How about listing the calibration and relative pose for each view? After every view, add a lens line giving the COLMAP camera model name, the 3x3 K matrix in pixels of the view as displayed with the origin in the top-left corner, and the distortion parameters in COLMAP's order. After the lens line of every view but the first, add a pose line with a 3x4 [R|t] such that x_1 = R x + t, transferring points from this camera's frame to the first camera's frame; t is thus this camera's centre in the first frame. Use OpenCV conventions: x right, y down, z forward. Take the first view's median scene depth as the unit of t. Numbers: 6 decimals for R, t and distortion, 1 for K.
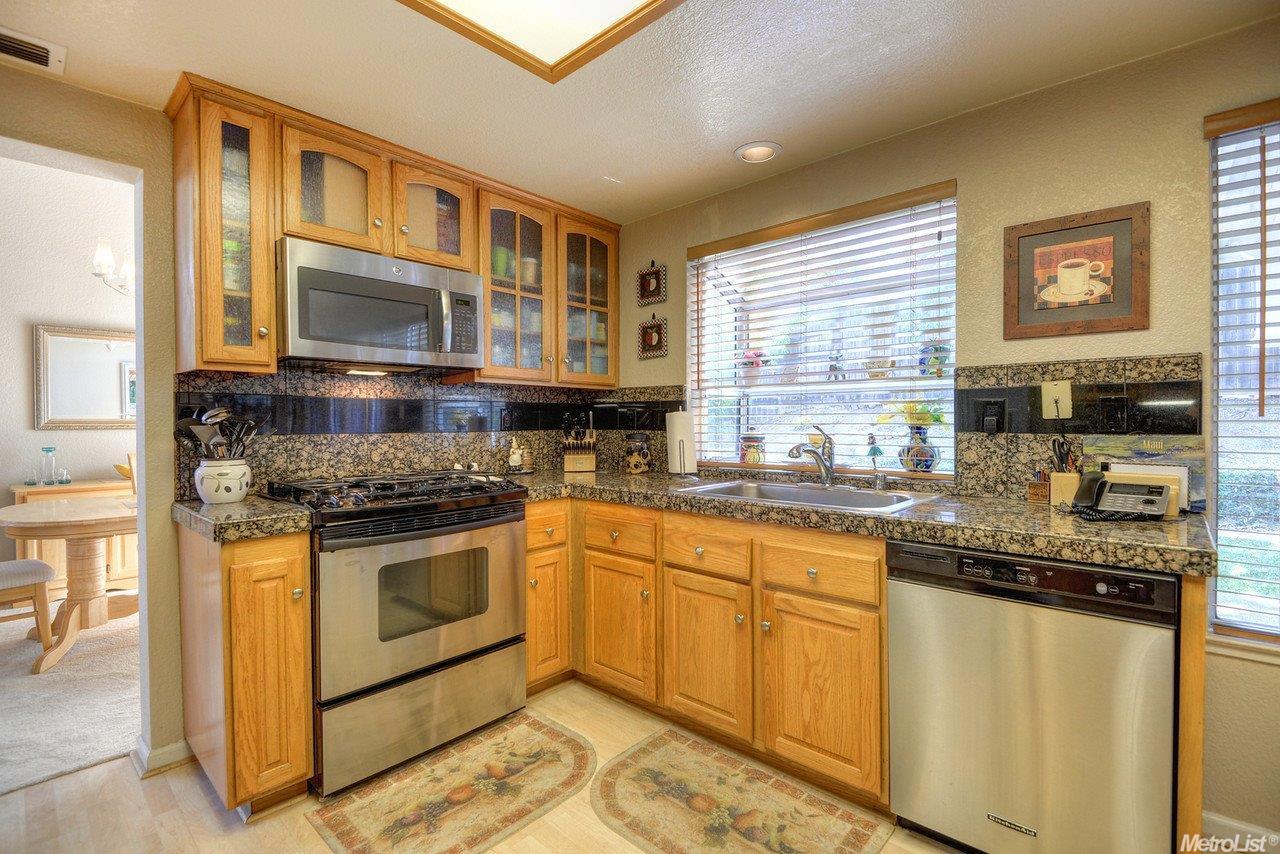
lens RADIAL K [[582.0, 0, 647.5], [0, 582.0, 431.4], [0, 0, 1]] dist [0.003218, -0.009451]
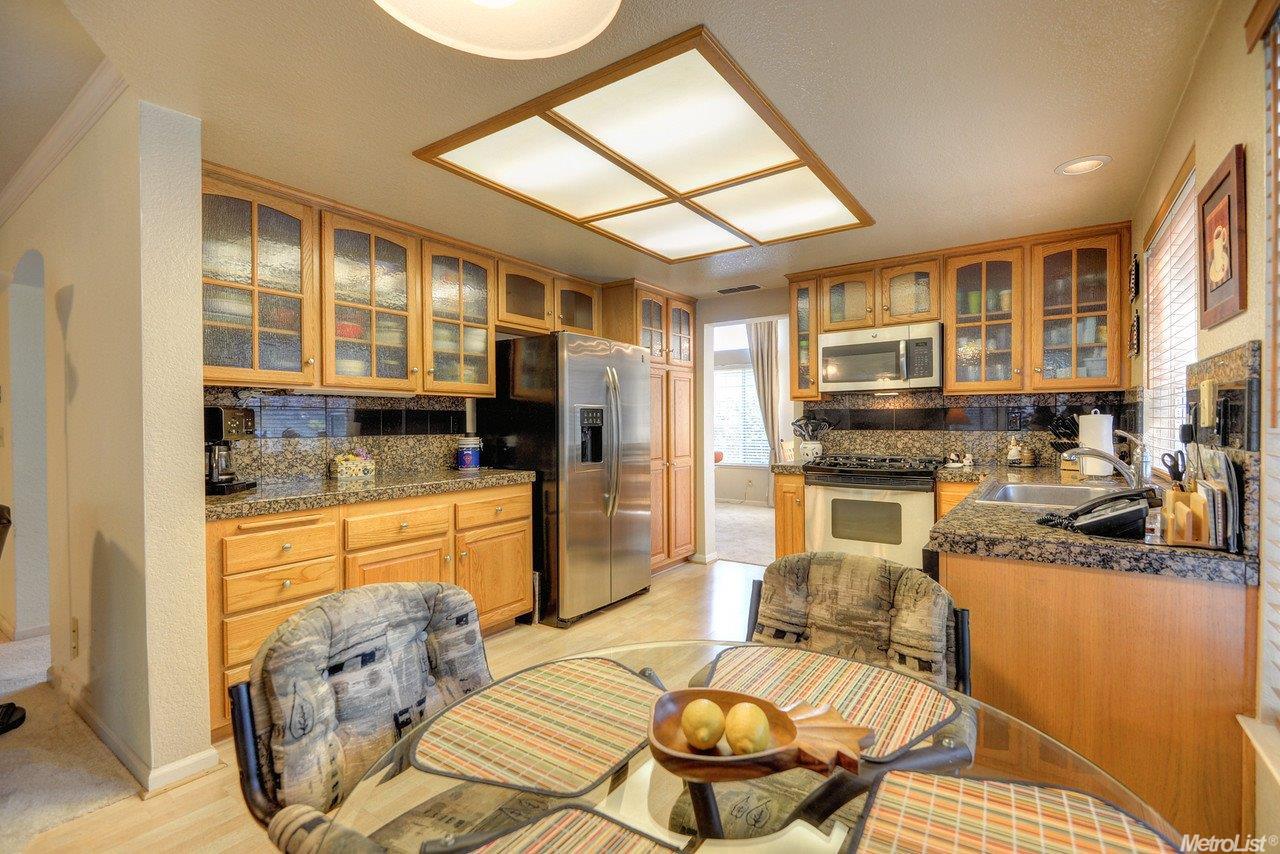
lens RADIAL K [[582.0, 0, 641.2], [0, 582.0, 424.2], [0, 0, 1]] dist [0.003218, -0.009451]
pose [[0.122234, 0.003240, -0.992496, 1.099190], [-0.011779, 0.999929, 0.001813, -0.009010], [0.992431, 0.011469, 0.122263, 0.107818]]
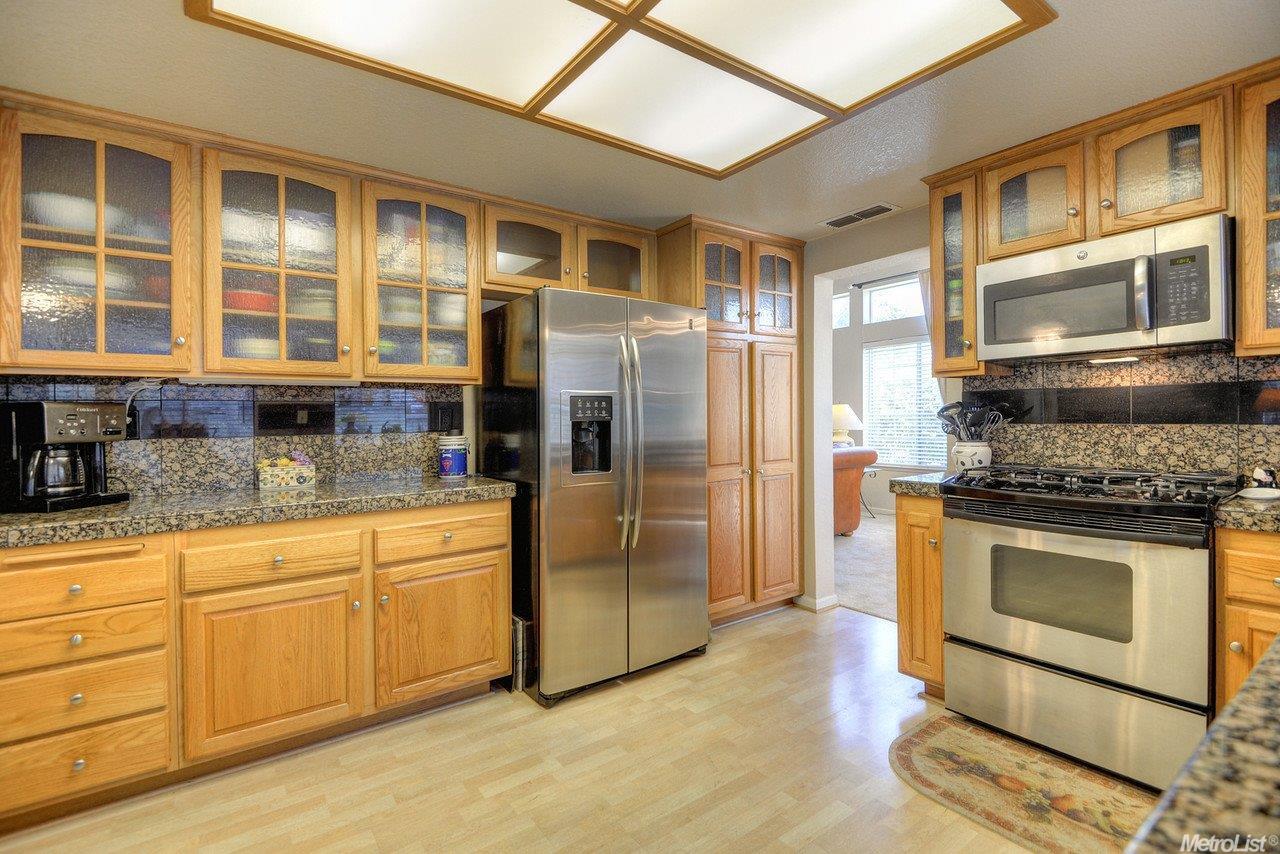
lens RADIAL K [[582.0, 0, 635.9], [0, 582.0, 421.9], [0, 0, 1]] dist [0.003218, -0.009451]
pose [[-0.219064, 0.014125, -0.975608, 0.622990], [-0.001332, 0.999890, 0.014775, -0.012967], [0.975709, 0.004537, -0.219022, 0.458902]]
